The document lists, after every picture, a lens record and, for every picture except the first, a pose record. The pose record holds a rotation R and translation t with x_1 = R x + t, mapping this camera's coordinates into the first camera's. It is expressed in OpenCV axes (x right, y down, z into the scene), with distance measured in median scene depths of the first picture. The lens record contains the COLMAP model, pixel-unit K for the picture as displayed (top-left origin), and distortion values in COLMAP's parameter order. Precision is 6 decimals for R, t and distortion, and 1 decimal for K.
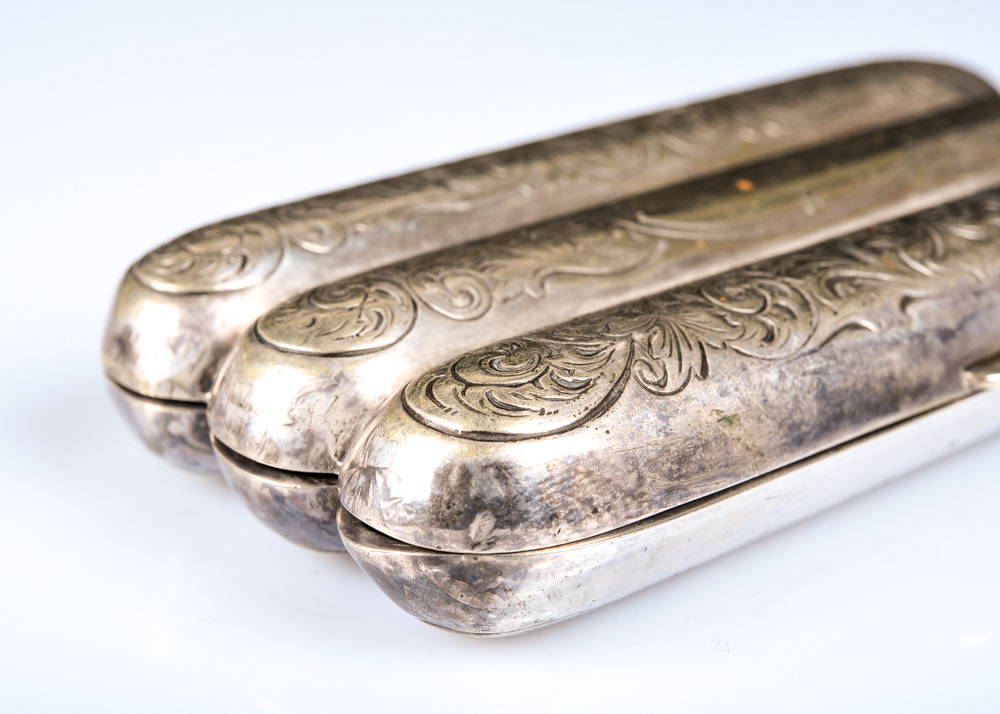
lens RADIAL K [[2331.9, 0, 501.5], [0, 2331.9, 356.8], [0, 0, 1]] dist [-0.093026, 0.000000]
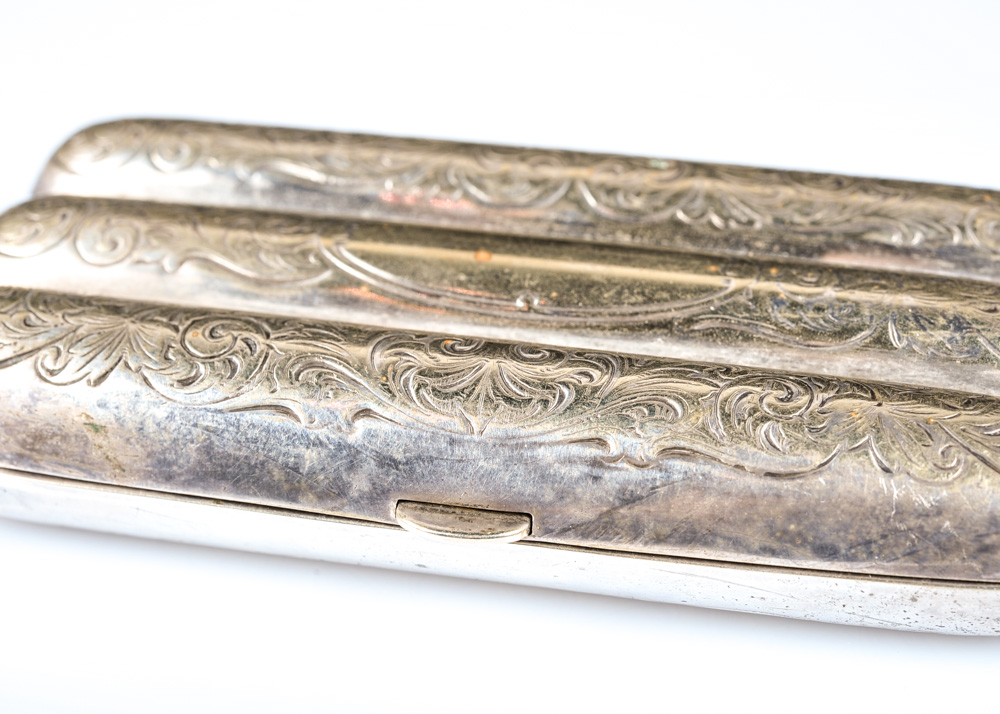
lens RADIAL K [[2331.9, 0, 496.1], [0, 2331.9, 359.0], [0, 0, 1]] dist [-0.093026, 0.000000]
pose [[0.552501, 0.411273, -0.724981, 1.005667], [-0.278185, 0.910903, 0.304743, -0.400870], [0.785720, 0.033308, 0.617685, 0.435990]]
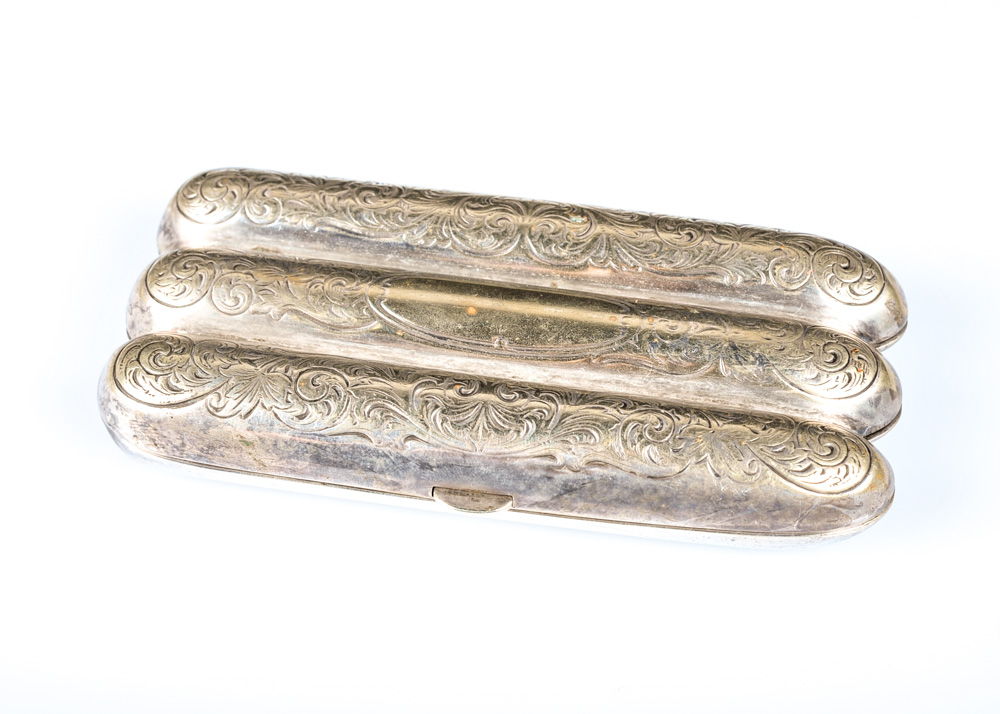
lens RADIAL K [[2331.9, 0, 500.8], [0, 2331.9, 355.8], [0, 0, 1]] dist [-0.093026, 0.000000]
pose [[0.608661, 0.581271, -0.540051, 1.193726], [-0.272410, 0.792374, 0.545835, -1.110049], [0.745201, -0.185113, 0.640631, -0.057323]]
